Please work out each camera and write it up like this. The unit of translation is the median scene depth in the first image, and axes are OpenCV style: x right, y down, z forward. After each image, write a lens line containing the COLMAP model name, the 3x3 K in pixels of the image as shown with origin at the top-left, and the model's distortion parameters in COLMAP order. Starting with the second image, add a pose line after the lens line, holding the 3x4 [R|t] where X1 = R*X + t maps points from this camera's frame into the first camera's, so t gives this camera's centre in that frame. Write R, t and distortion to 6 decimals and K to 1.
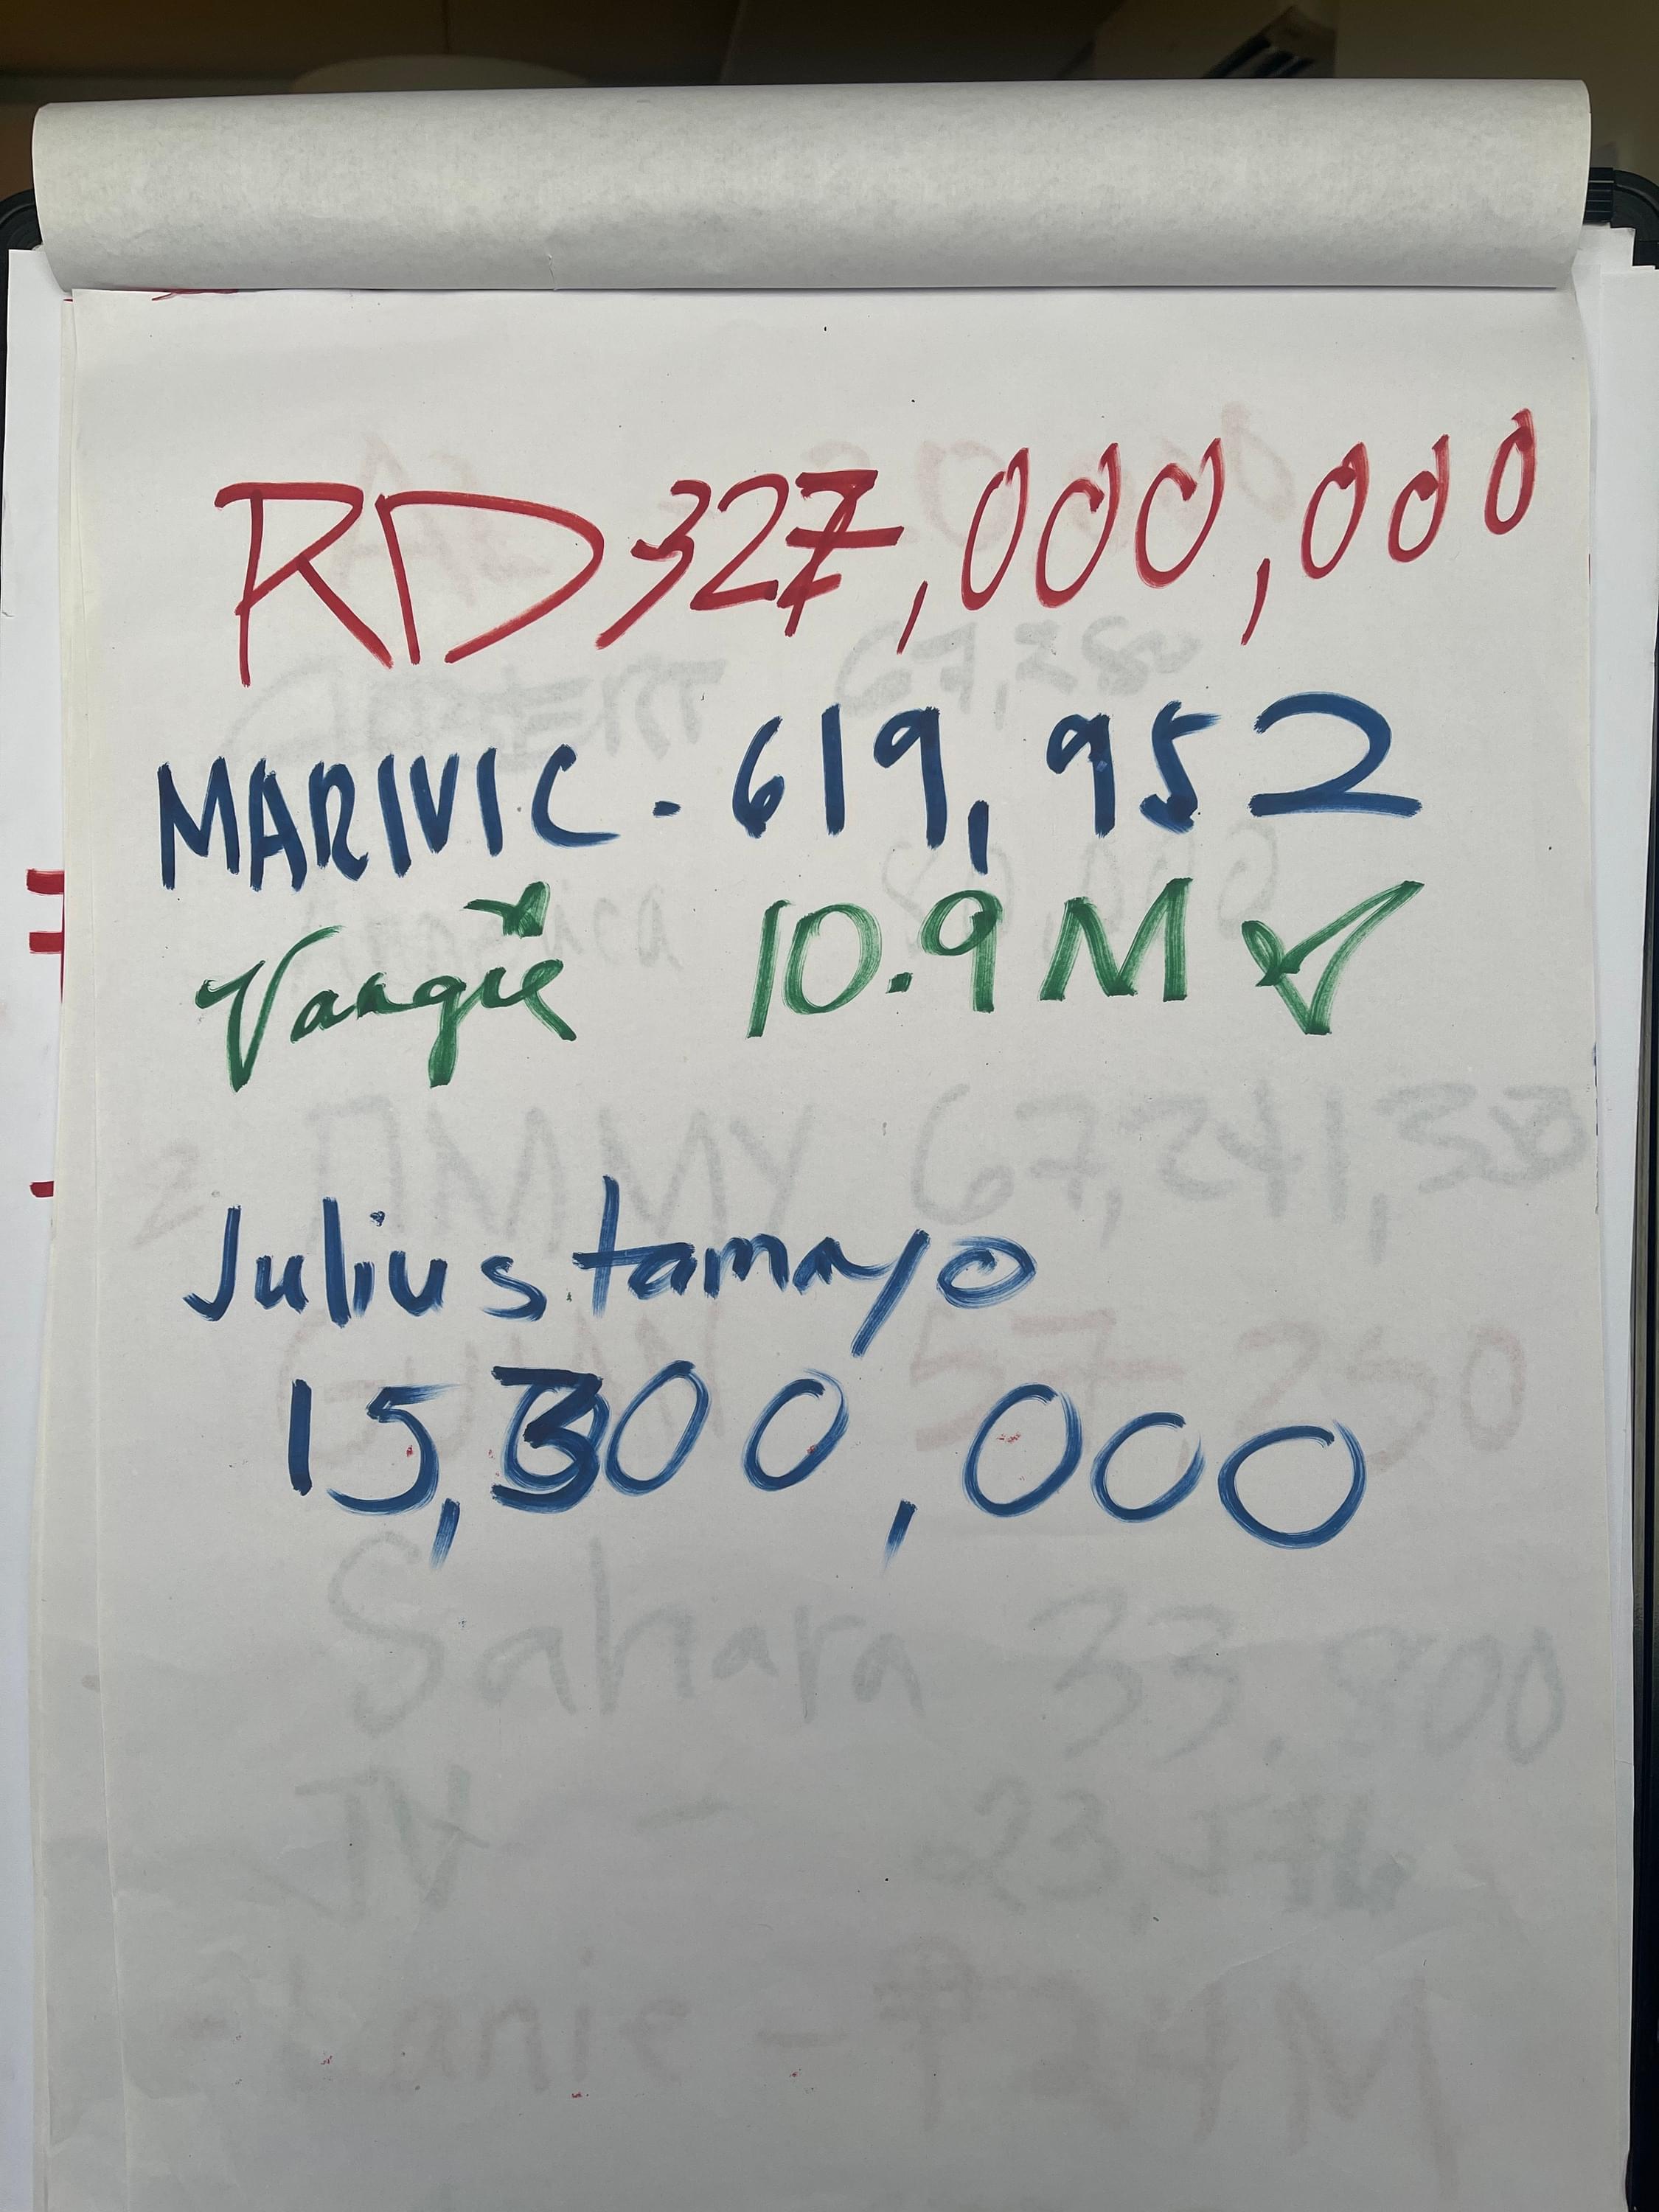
lens RADIAL K [[1572.2, 0, 849.8], [0, 1572.2, 1096.7], [0, 0, 1]] dist [0.040207, -0.049162]
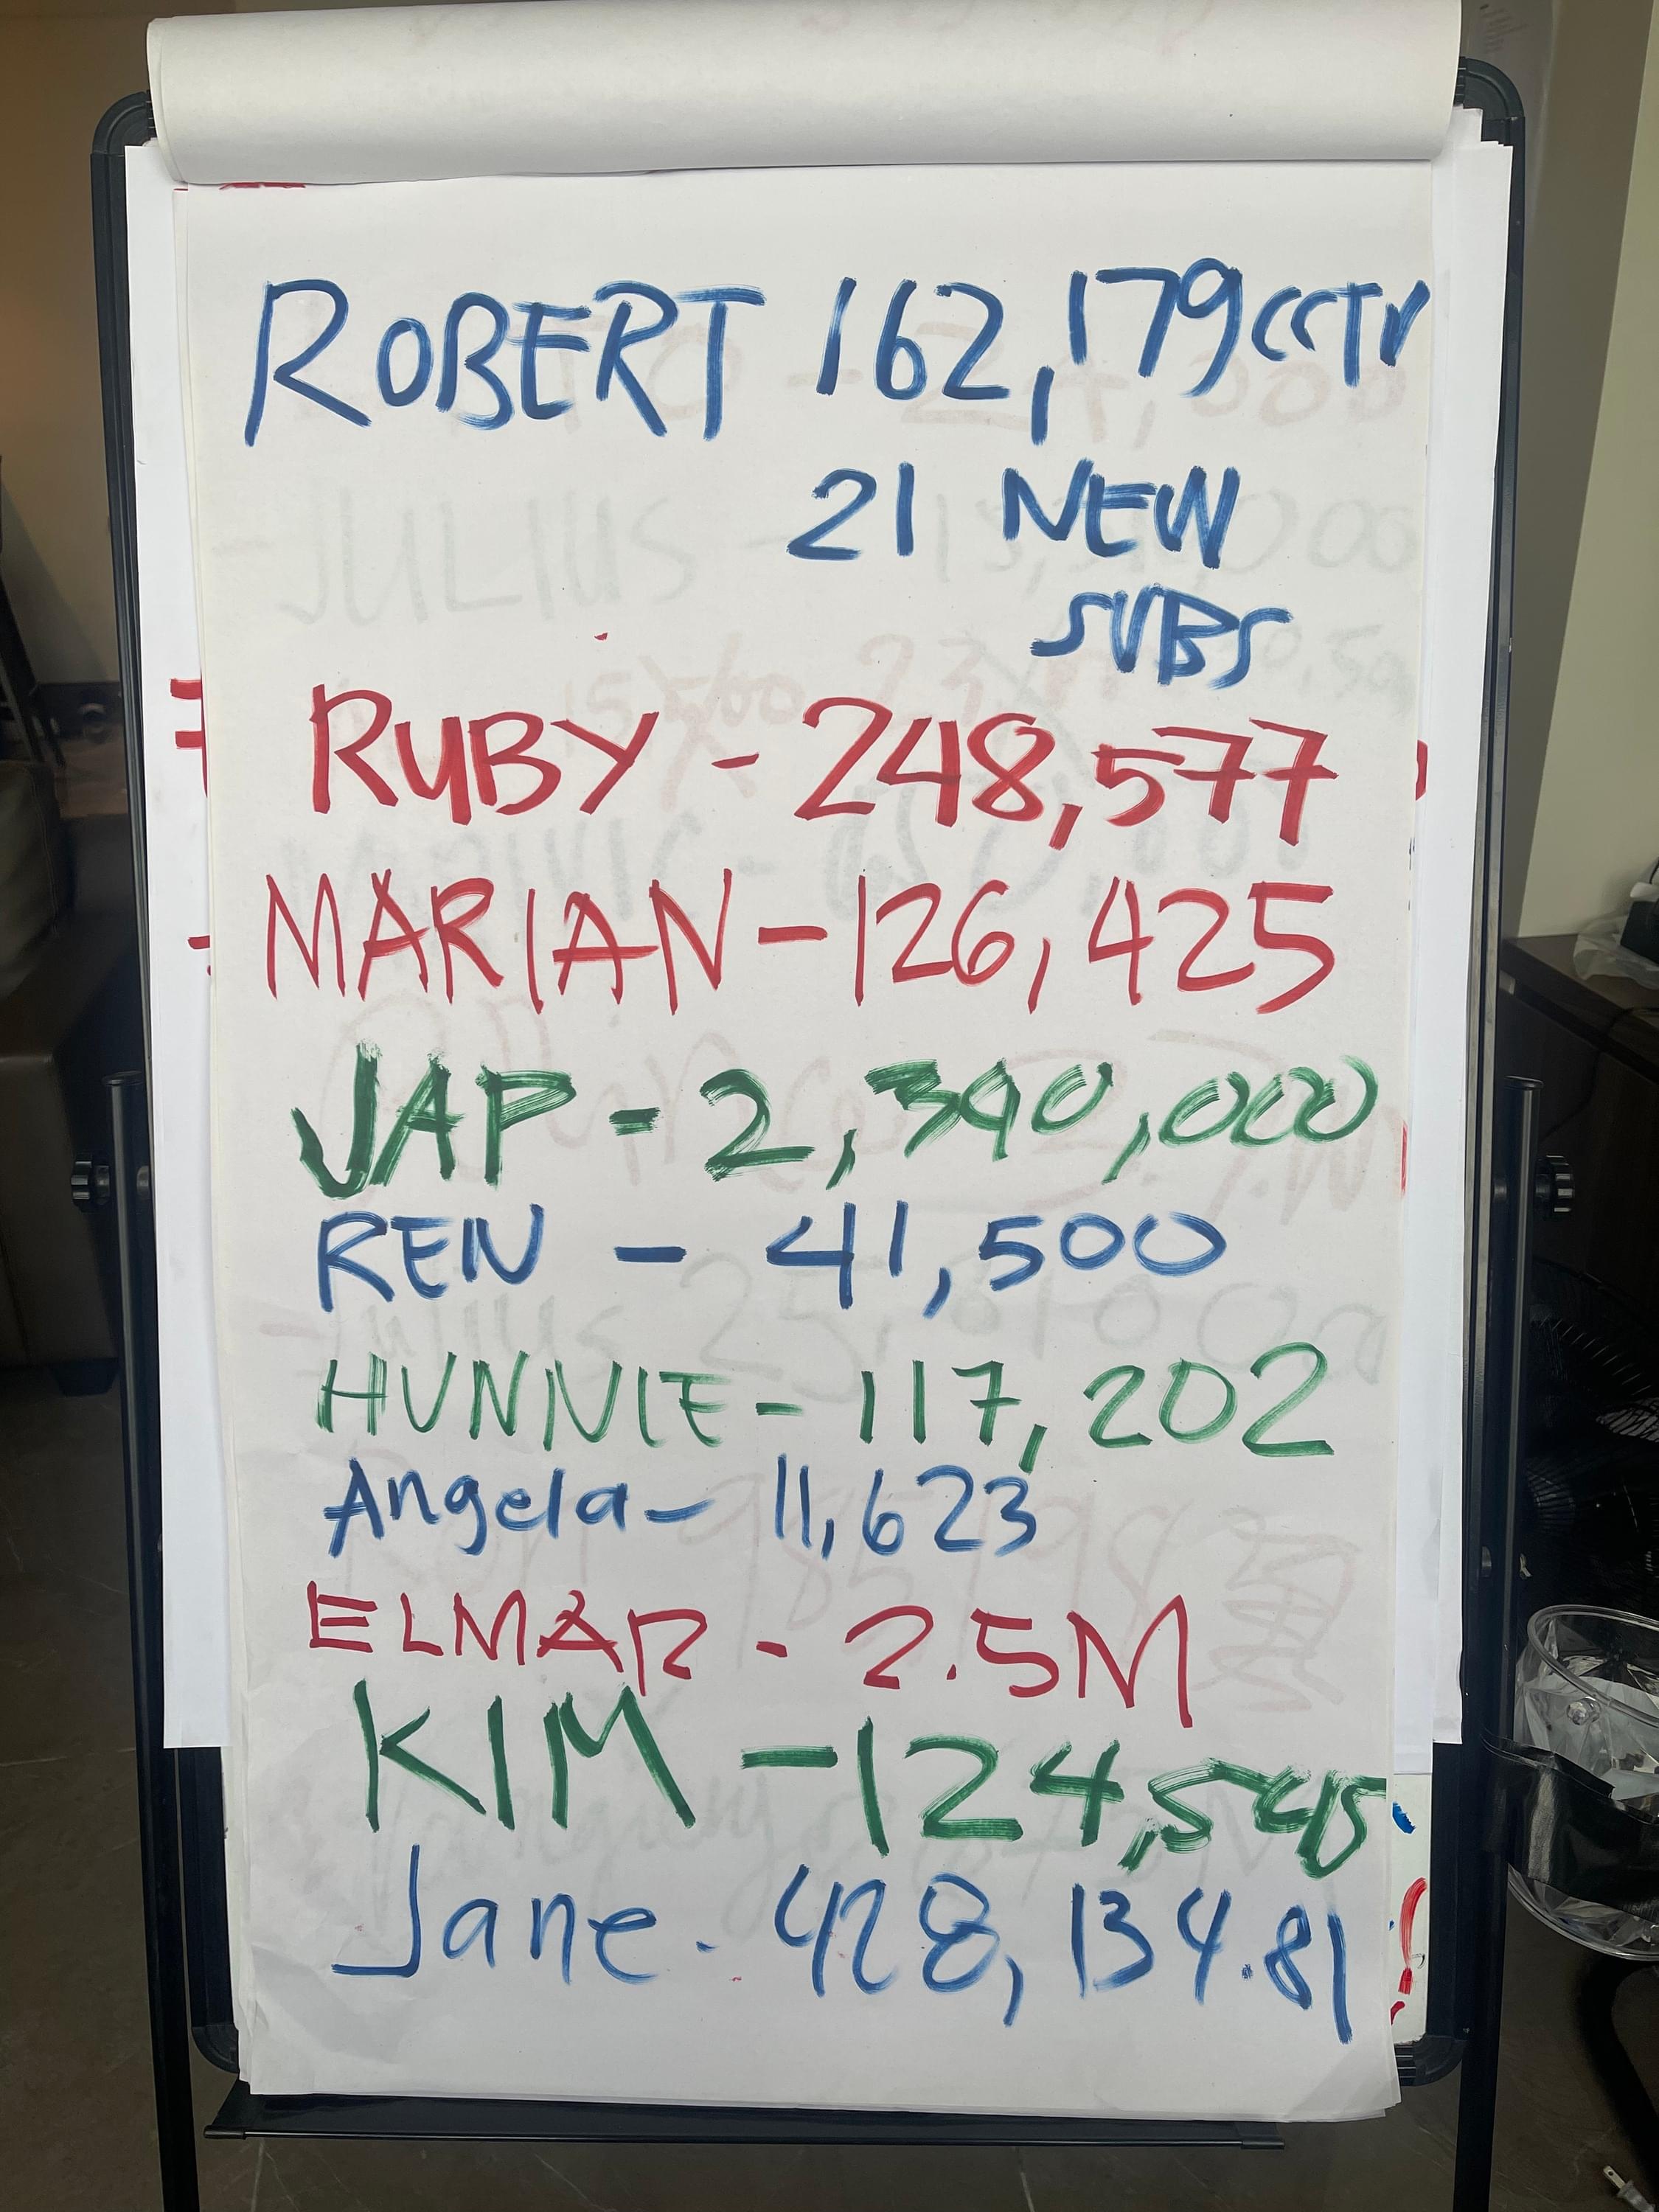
lens RADIAL K [[1572.2, 0, 835.8], [0, 1572.2, 1093.8], [0, 0, 1]] dist [0.040207, -0.049162]
pose [[0.999588, -0.025044, 0.014049, -0.033154], [0.023635, 0.995402, 0.092821, 0.076075], [-0.016309, -0.092450, 0.995584, -0.261979]]
